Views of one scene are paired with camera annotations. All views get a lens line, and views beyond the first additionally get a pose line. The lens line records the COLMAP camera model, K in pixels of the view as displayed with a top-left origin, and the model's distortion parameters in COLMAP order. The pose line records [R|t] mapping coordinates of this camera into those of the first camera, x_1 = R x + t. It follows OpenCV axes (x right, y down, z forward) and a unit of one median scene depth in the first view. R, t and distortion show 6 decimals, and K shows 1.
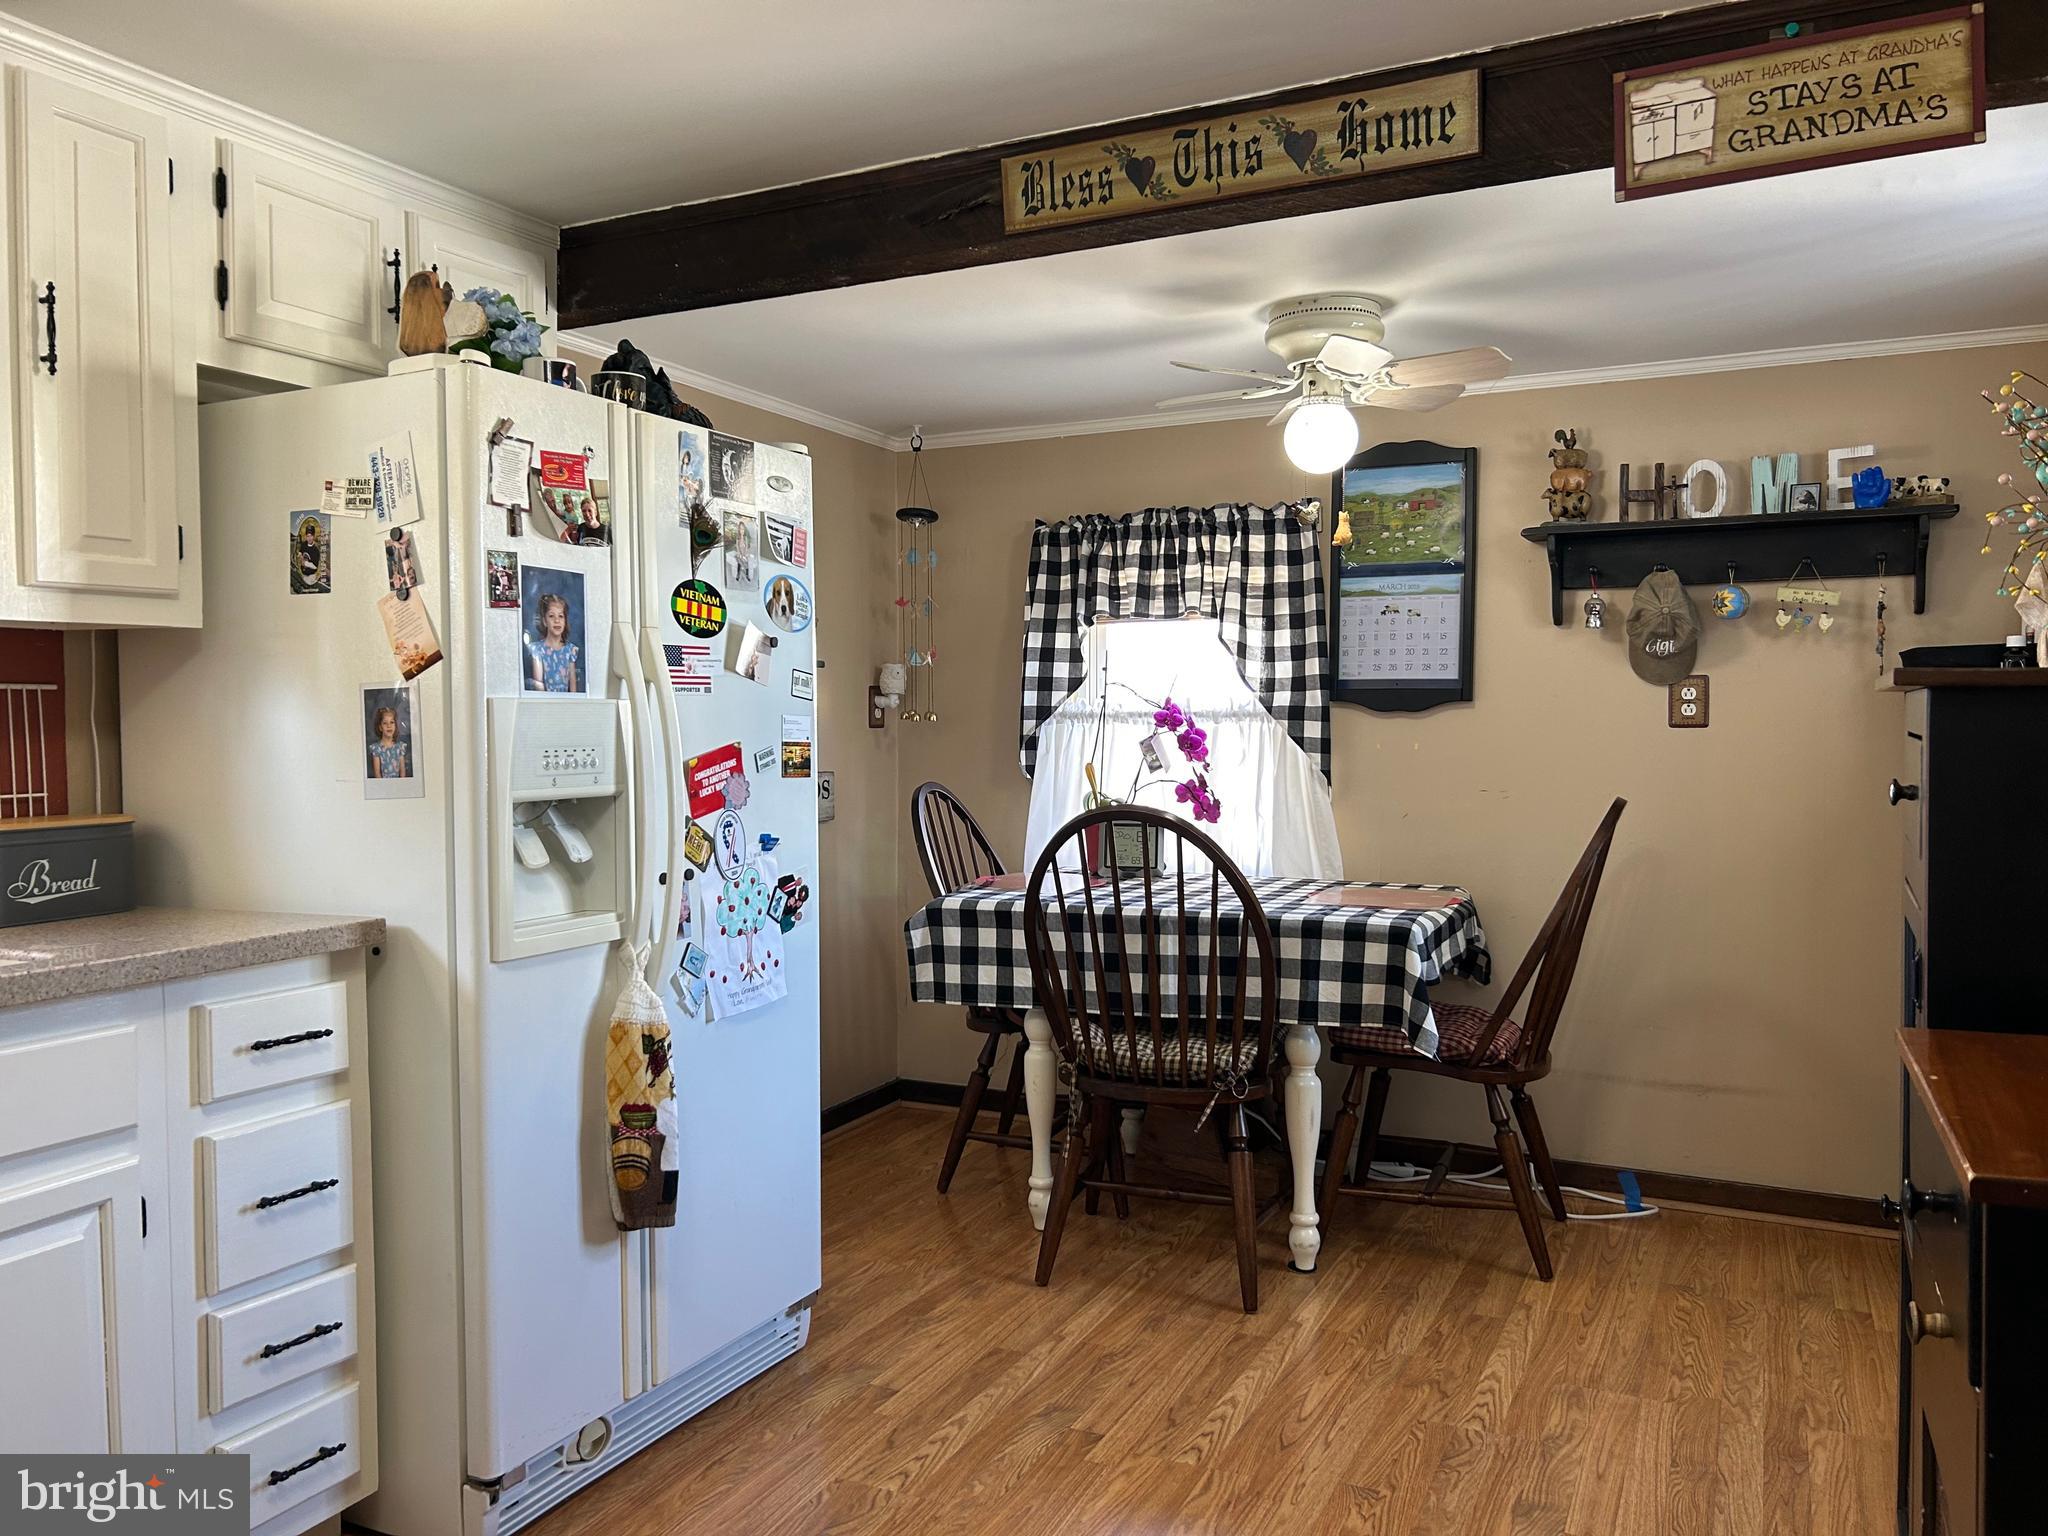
lens RADIAL K [[1536.6, 0, 1006.6], [0, 1536.6, 770.1], [0, 0, 1]] dist [0.060090, -0.072437]
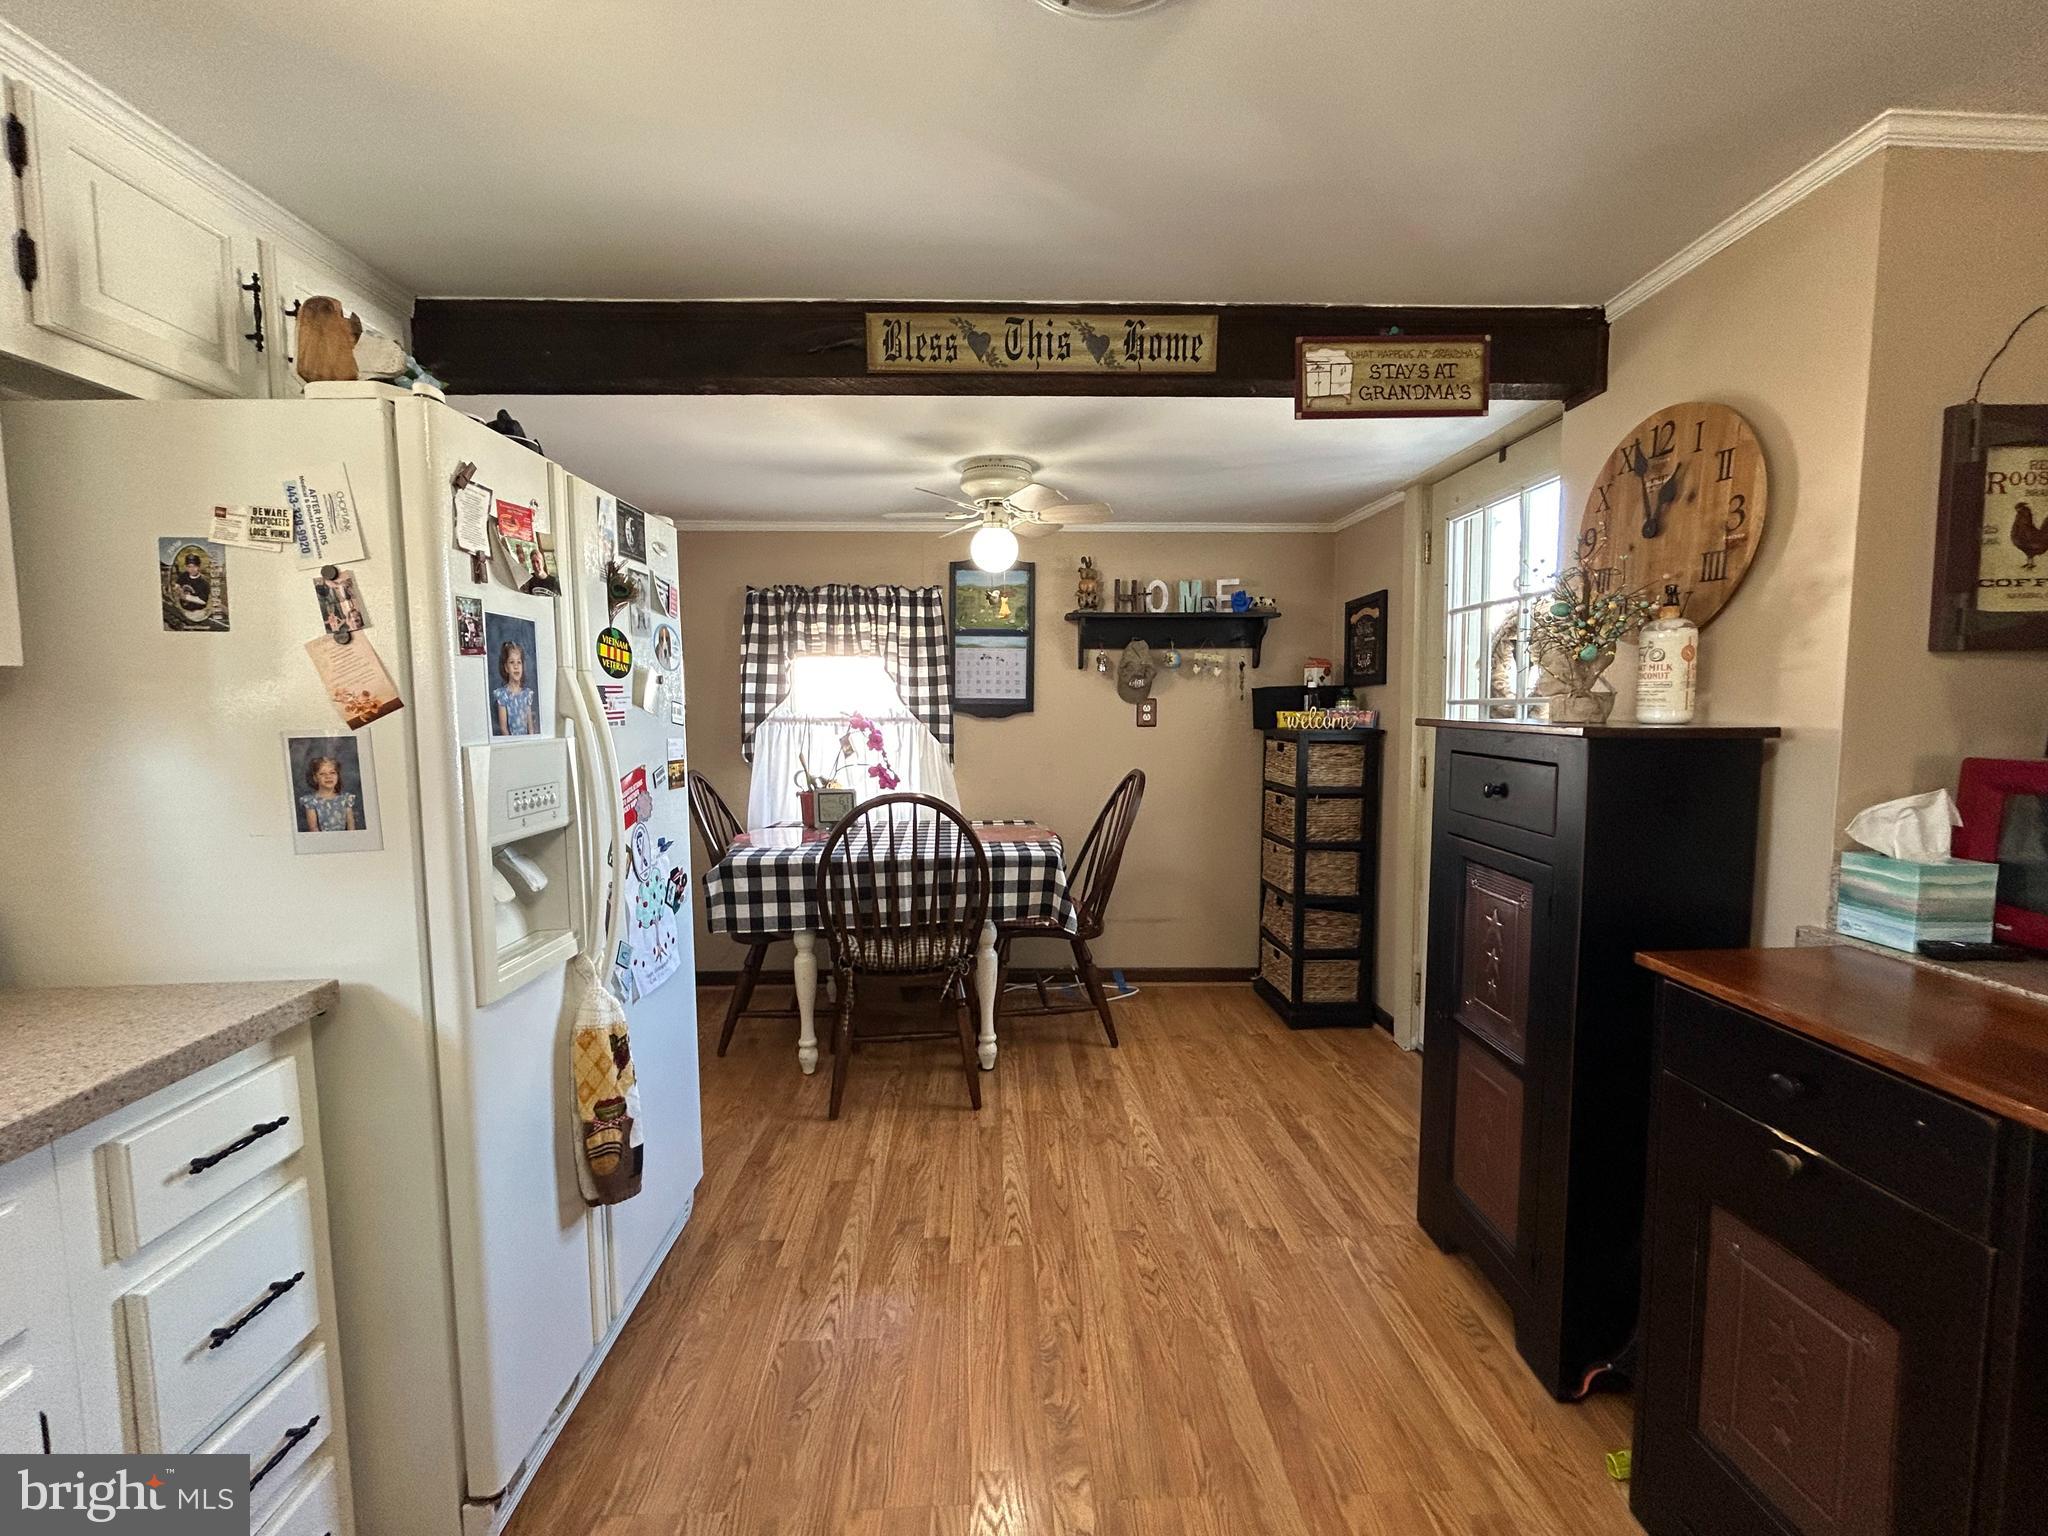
lens RADIAL K [[827.8, 0, 1017.4], [0, 827.8, 767.7], [0, 0, 1]] dist [-0.000985, 0.000476]
pose [[0.883150, -0.036499, 0.467669, -0.206205], [0.014260, 0.998597, 0.051006, -0.042168], [-0.468874, -0.038377, 0.882431, 0.280626]]
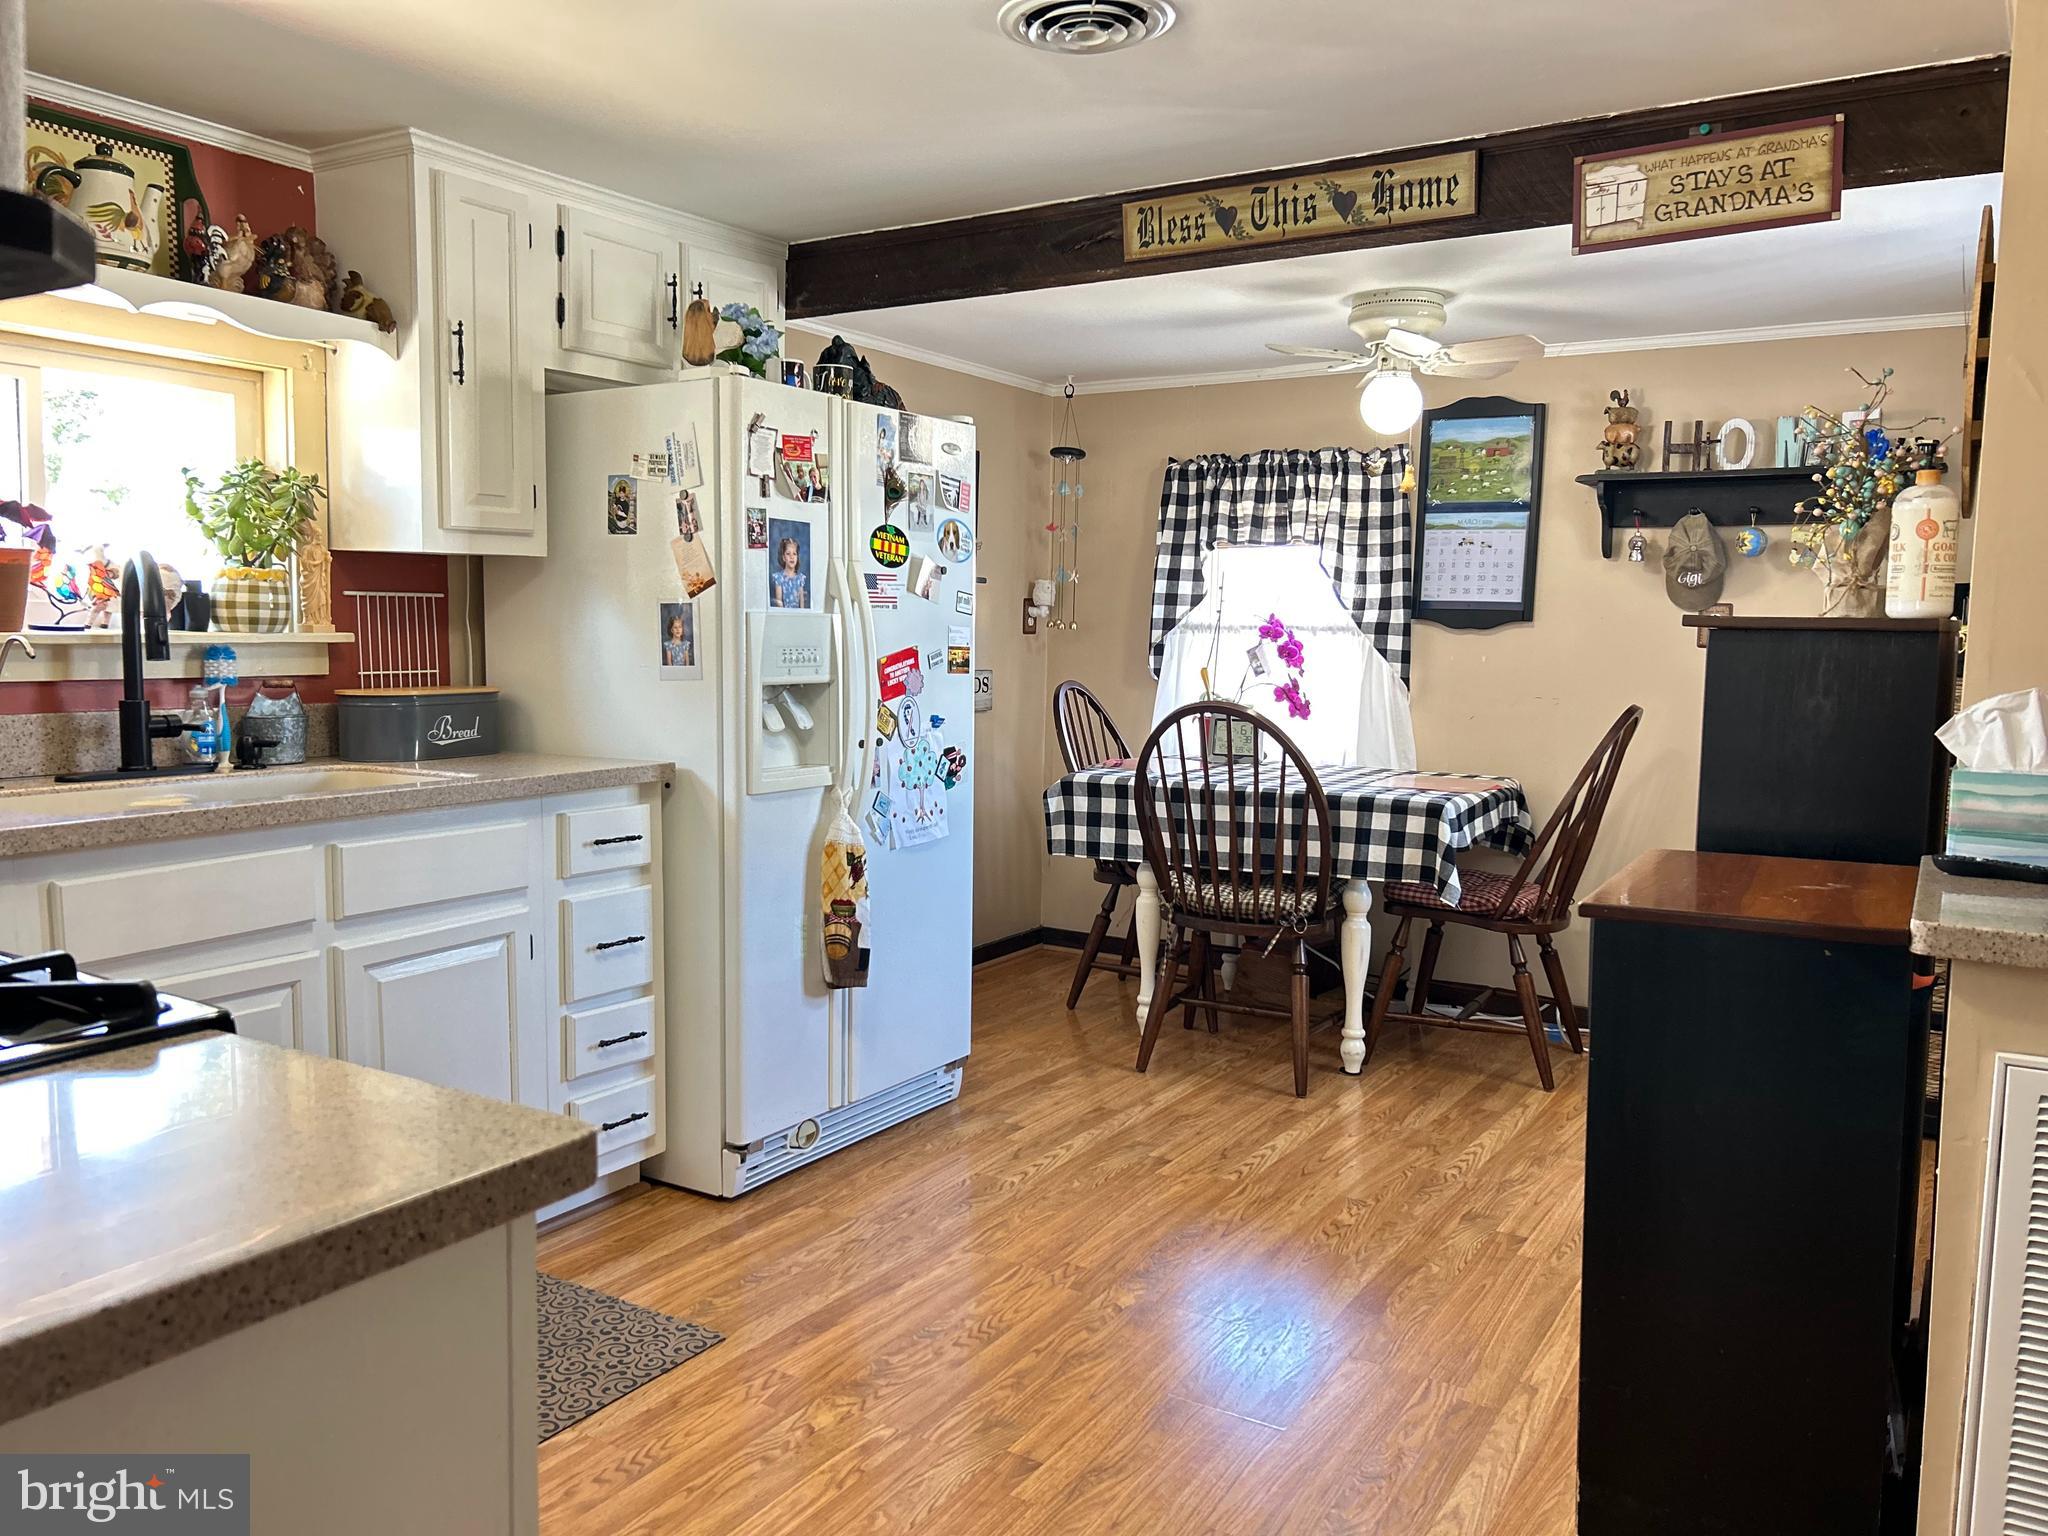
lens RADIAL K [[1536.6, 0, 1018.4], [0, 1536.6, 781.3], [0, 0, 1]] dist [0.060090, -0.072437]
pose [[0.994264, 0.031239, -0.102286, 0.052104], [-0.023790, 0.997029, 0.073256, -0.000220], [0.104271, -0.070402, 0.992054, -0.310660]]
